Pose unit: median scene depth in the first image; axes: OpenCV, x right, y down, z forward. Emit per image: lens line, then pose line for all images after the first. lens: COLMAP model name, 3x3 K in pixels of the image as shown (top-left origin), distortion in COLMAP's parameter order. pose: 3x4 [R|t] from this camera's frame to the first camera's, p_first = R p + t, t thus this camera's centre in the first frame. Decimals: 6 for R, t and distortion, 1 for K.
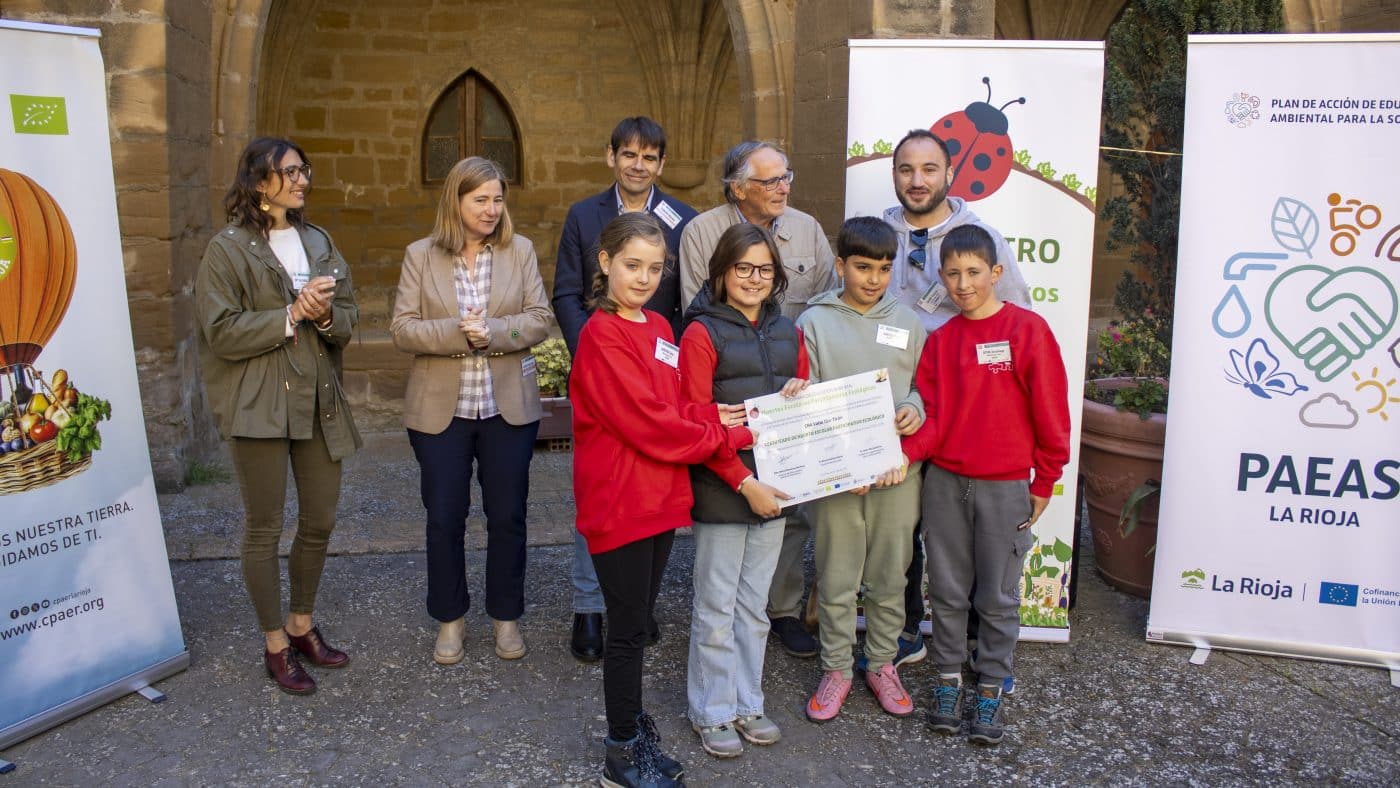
lens RADIAL K [[1157.5, 0, 682.2], [0, 1157.5, 329.4], [0, 0, 1]] dist [-0.164539, 0.140150]
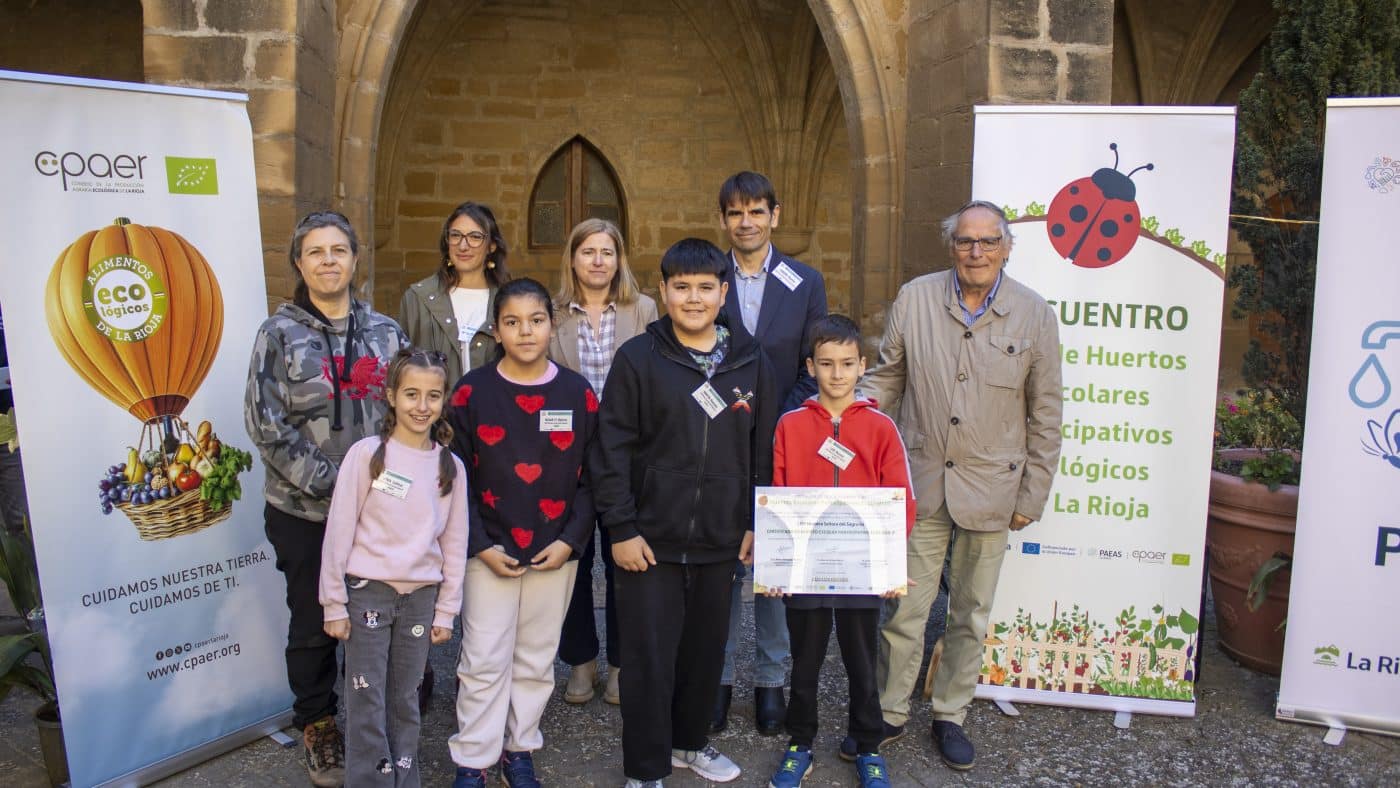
lens RADIAL K [[1157.5, 0, 680.7], [0, 1157.5, 372.7], [0, 0, 1]] dist [-0.164539, 0.140150]
pose [[0.996708, 0.013416, -0.079954, -0.021535], [-0.015066, 0.999685, -0.020078, 0.003311], [0.079659, 0.021216, 0.996596, -0.006845]]
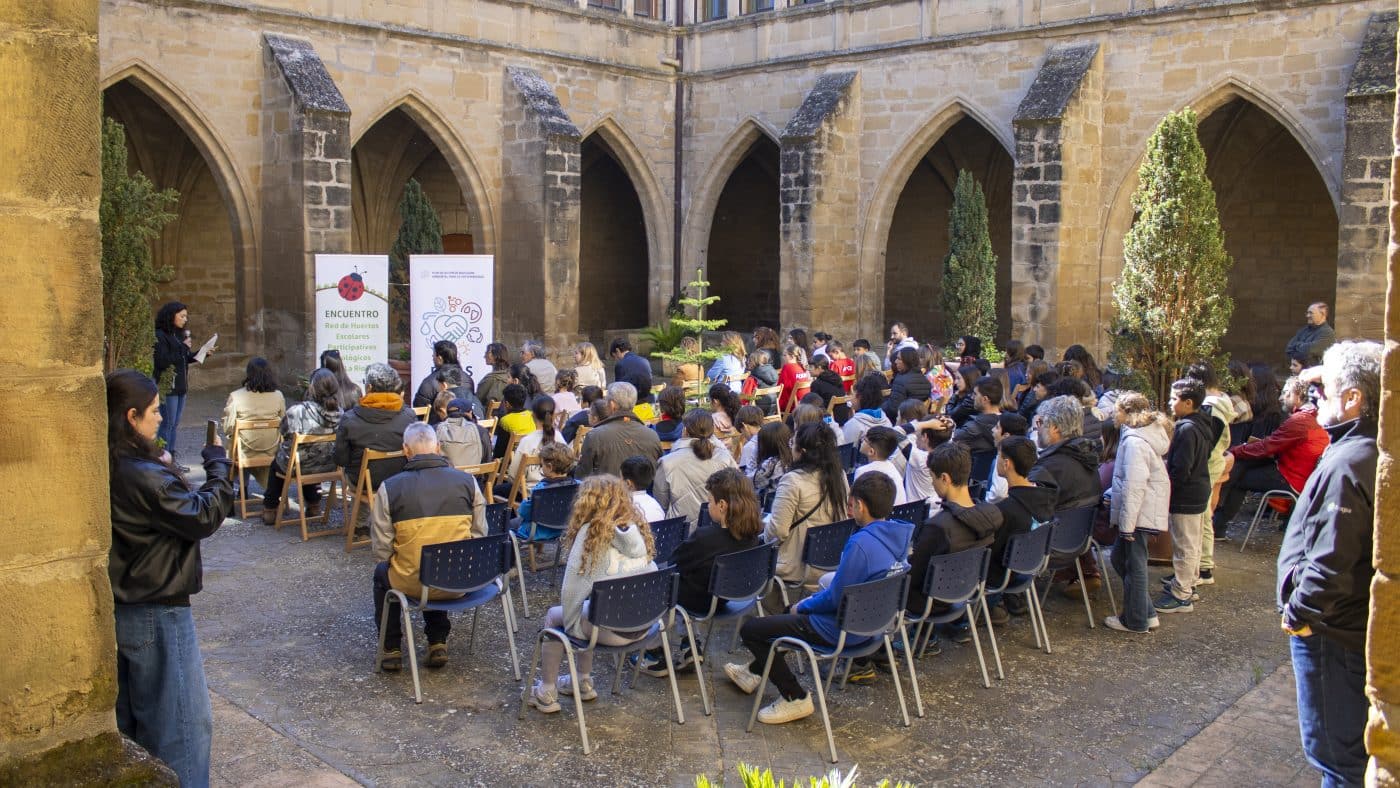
lens RADIAL K [[1157.5, 0, 680.8], [0, 1157.5, 360.4], [0, 0, 1]] dist [-0.164539, 0.140150]
pose [[0.843019, -0.052213, 0.535344, -0.575384], [0.064074, 0.997939, -0.003567, 0.108170], [-0.534054, 0.037308, 0.844627, -1.824782]]
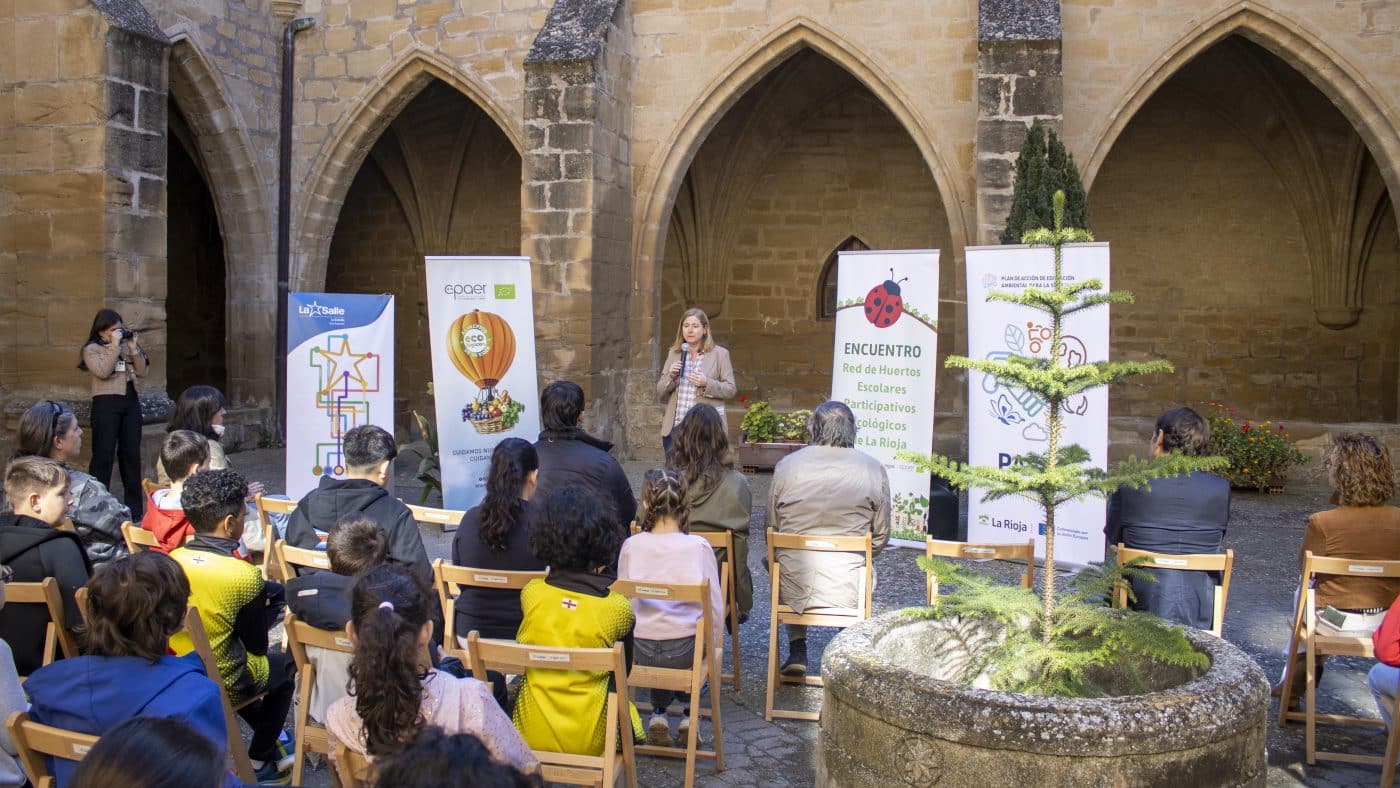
lens RADIAL K [[1157.5, 0, 696.9], [0, 1157.5, 357.7], [0, 0, 1]] dist [-0.164539, 0.140150]
pose [[0.886236, 0.014288, -0.463014, 0.670265], [-0.055426, 0.995614, -0.075365, 0.086534], [0.459907, 0.092454, 0.883141, -0.726369]]
